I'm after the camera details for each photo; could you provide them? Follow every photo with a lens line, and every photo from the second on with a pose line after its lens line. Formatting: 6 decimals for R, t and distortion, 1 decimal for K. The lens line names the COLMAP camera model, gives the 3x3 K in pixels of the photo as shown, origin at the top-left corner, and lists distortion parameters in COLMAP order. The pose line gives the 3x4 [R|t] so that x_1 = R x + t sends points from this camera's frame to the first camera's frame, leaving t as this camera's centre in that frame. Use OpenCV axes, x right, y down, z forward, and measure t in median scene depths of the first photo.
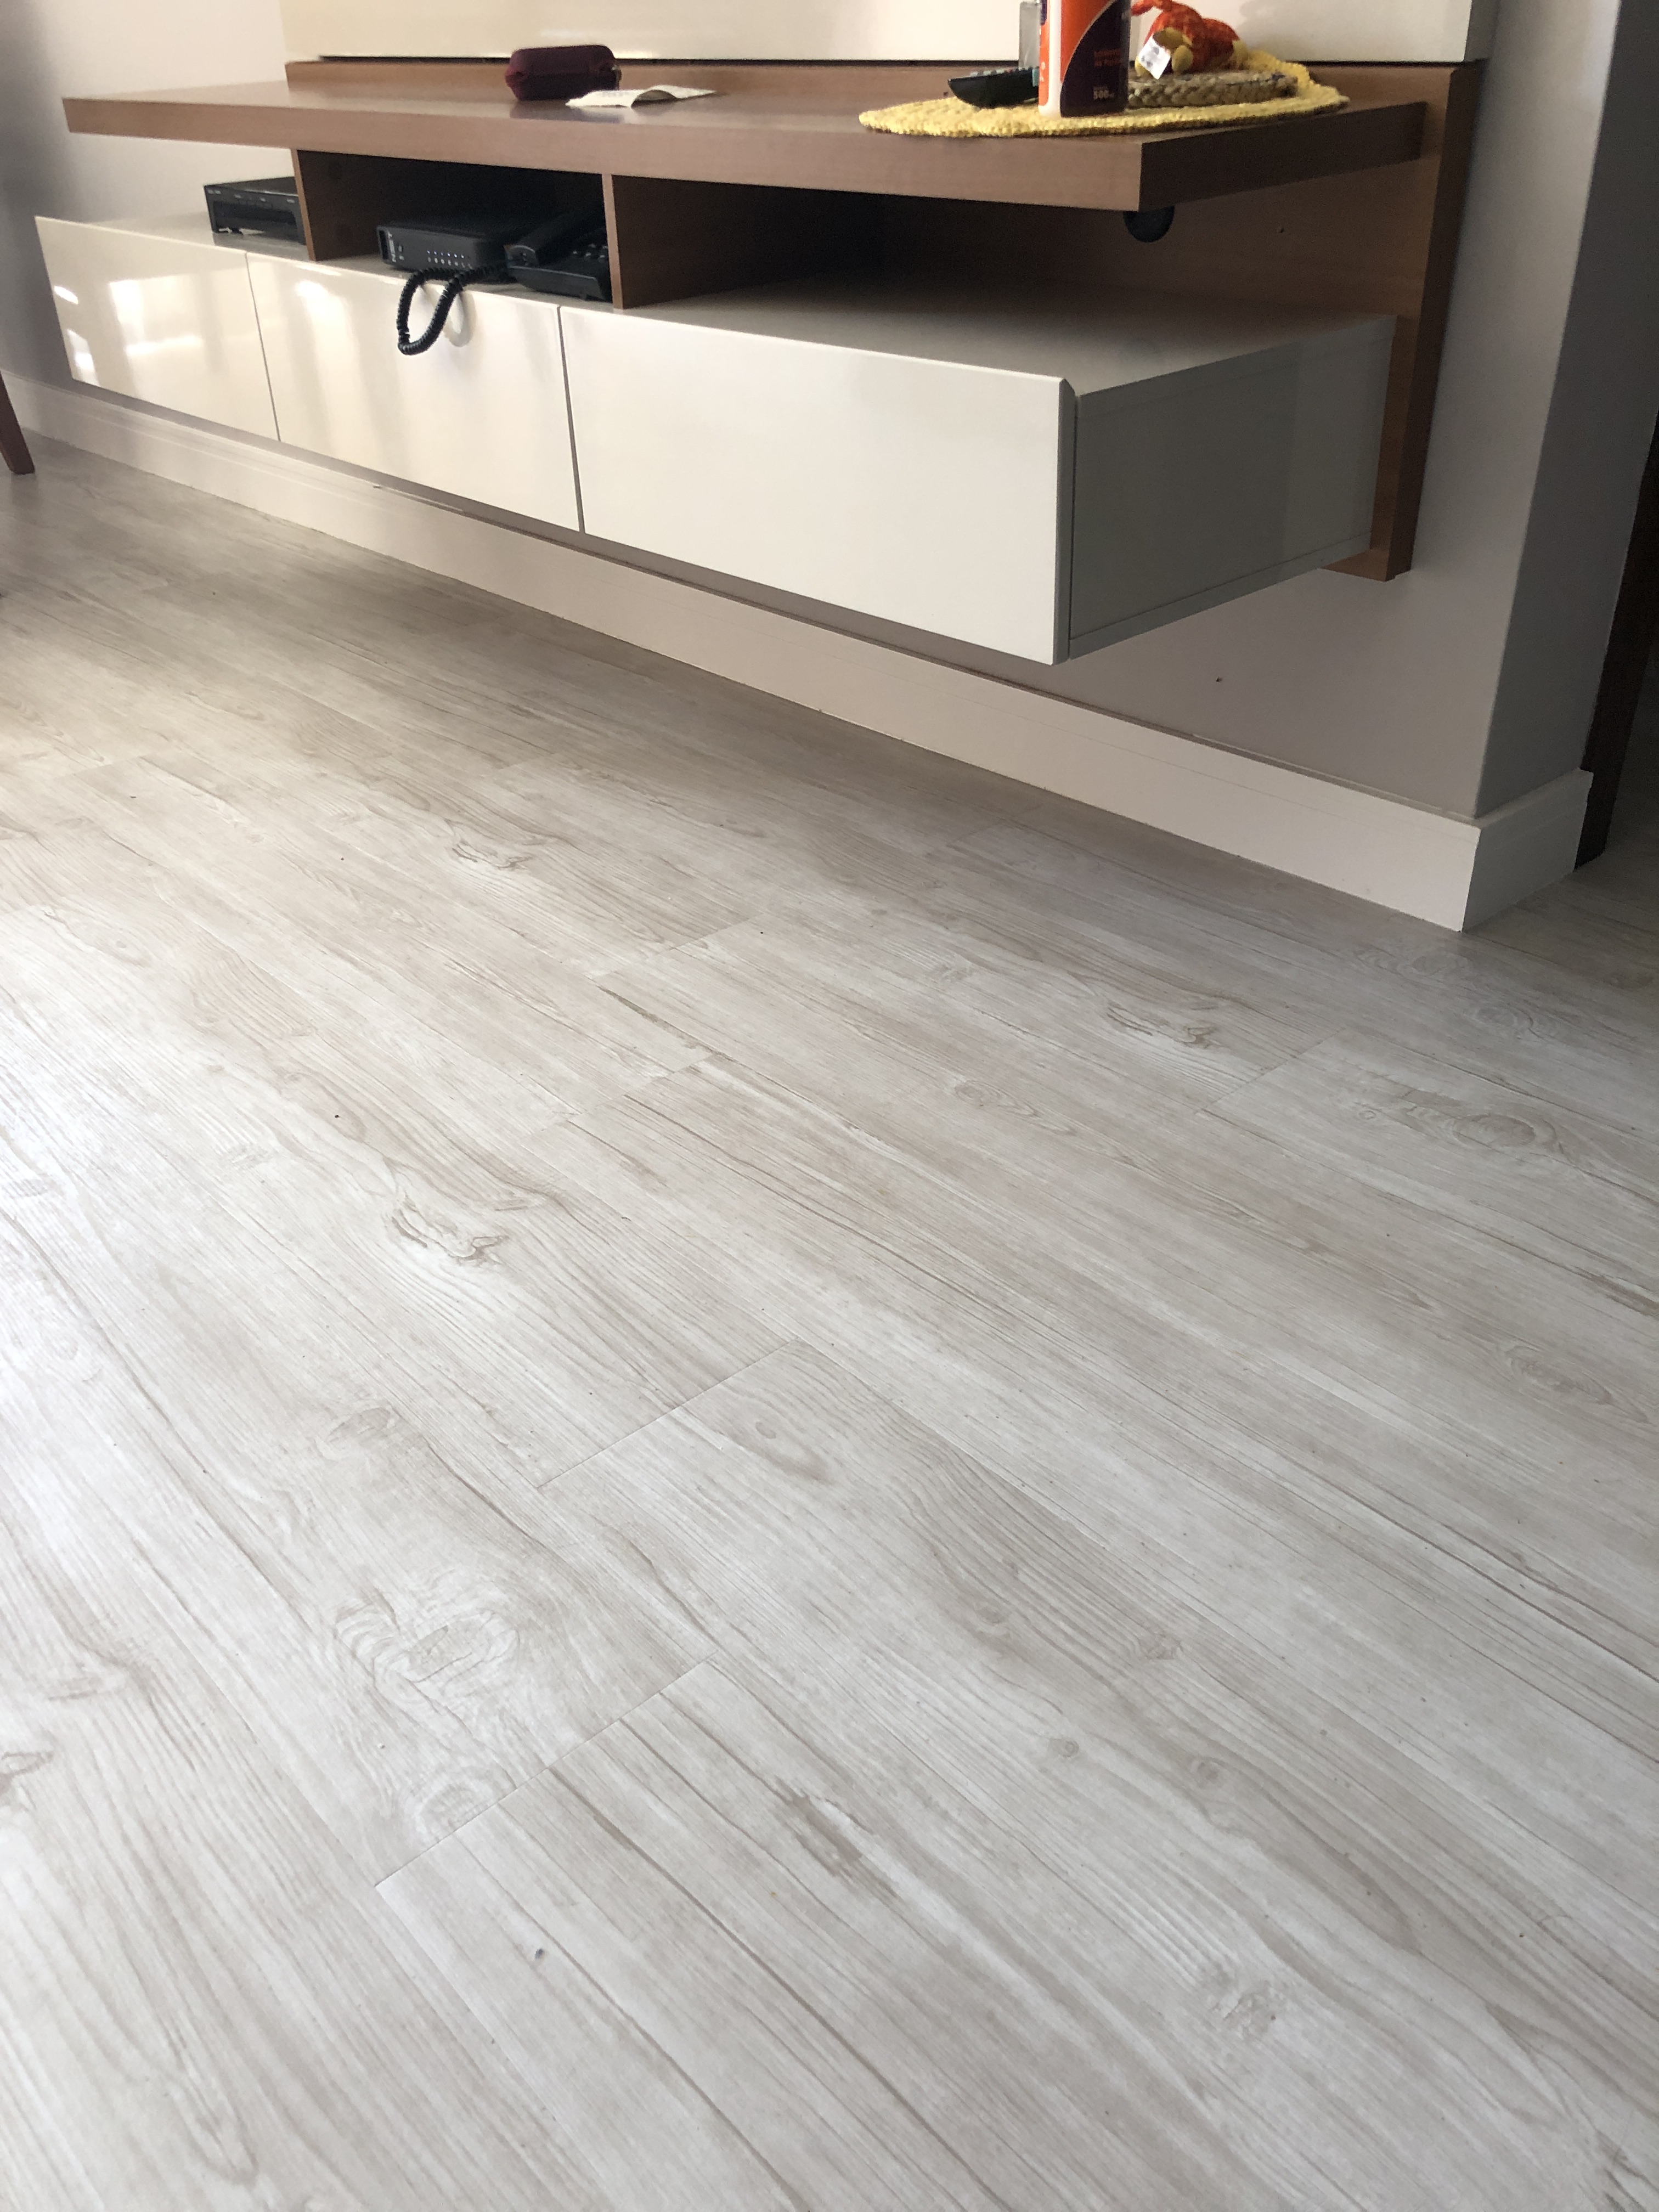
lens RADIAL K [[1801.9, 0, 808.7], [0, 1801.9, 1092.5], [0, 0, 1]] dist [0.031600, -0.027549]
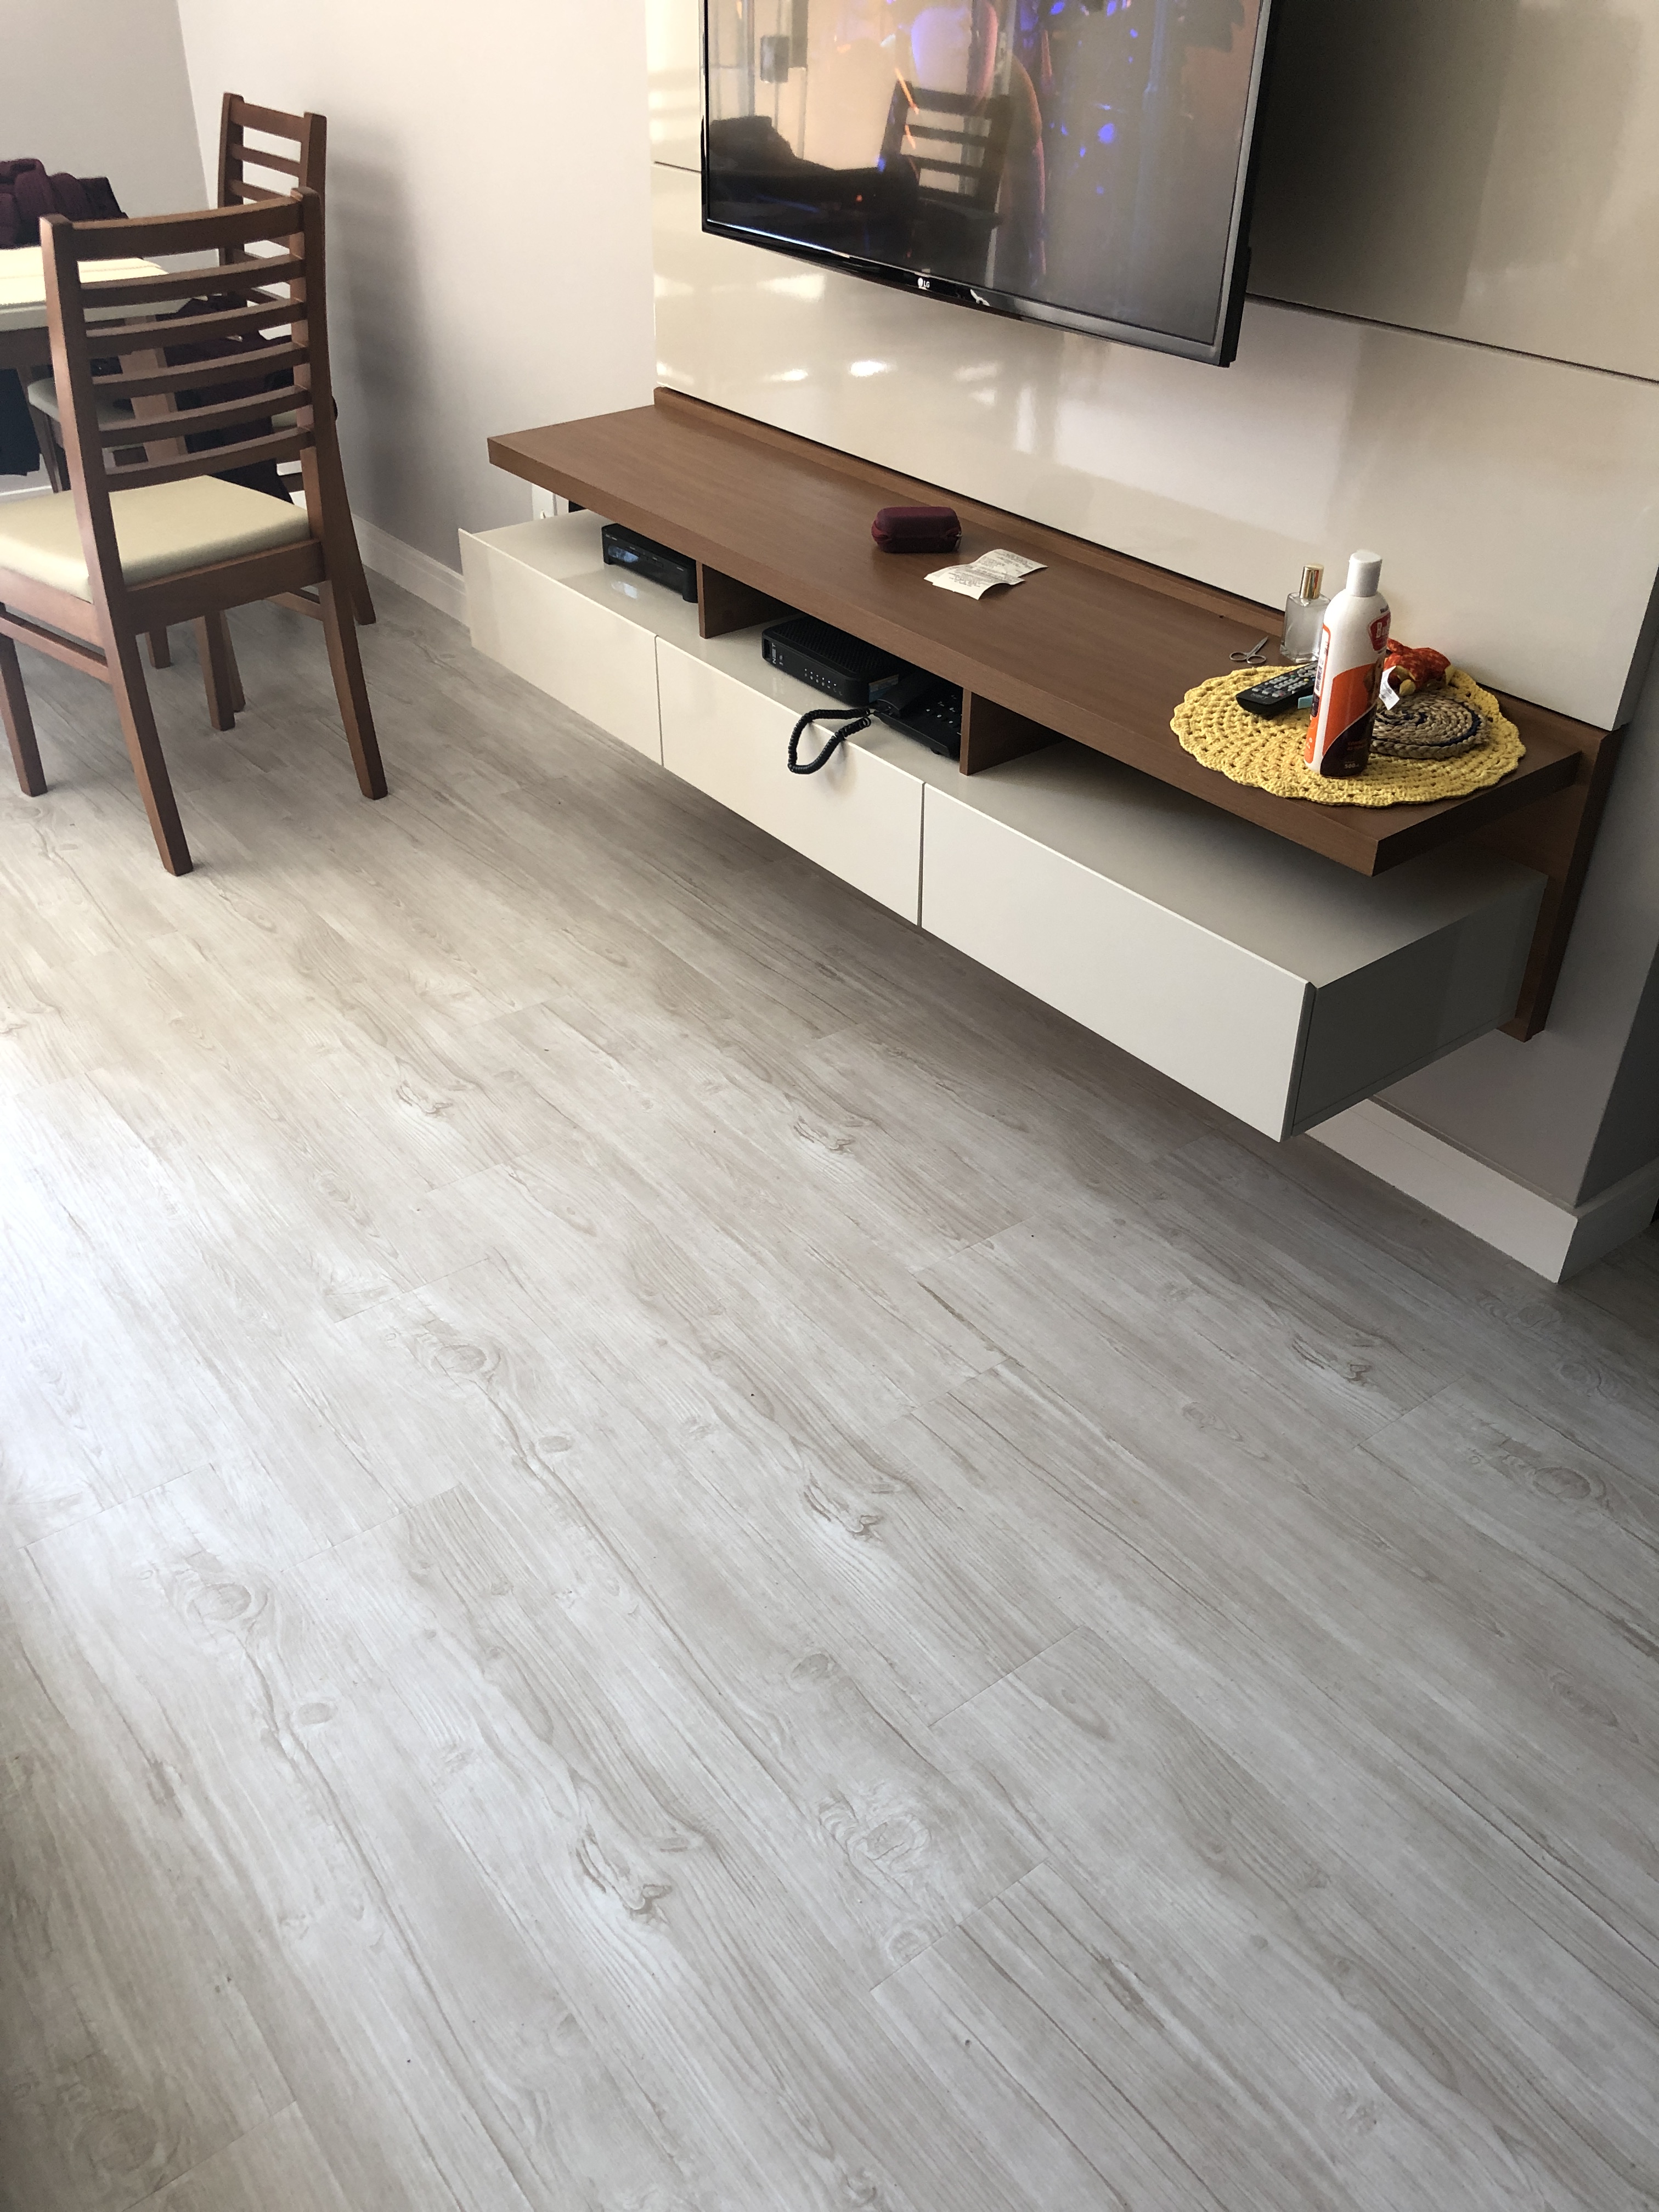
lens RADIAL K [[1801.9, 0, 811.4], [0, 1801.9, 1101.5], [0, 0, 1]] dist [0.031600, -0.027549]
pose [[0.996208, 0.071663, -0.049334, -0.207658], [-0.068123, 0.995215, 0.070046, -0.427206], [0.054117, -0.066420, 0.996323, -0.557480]]
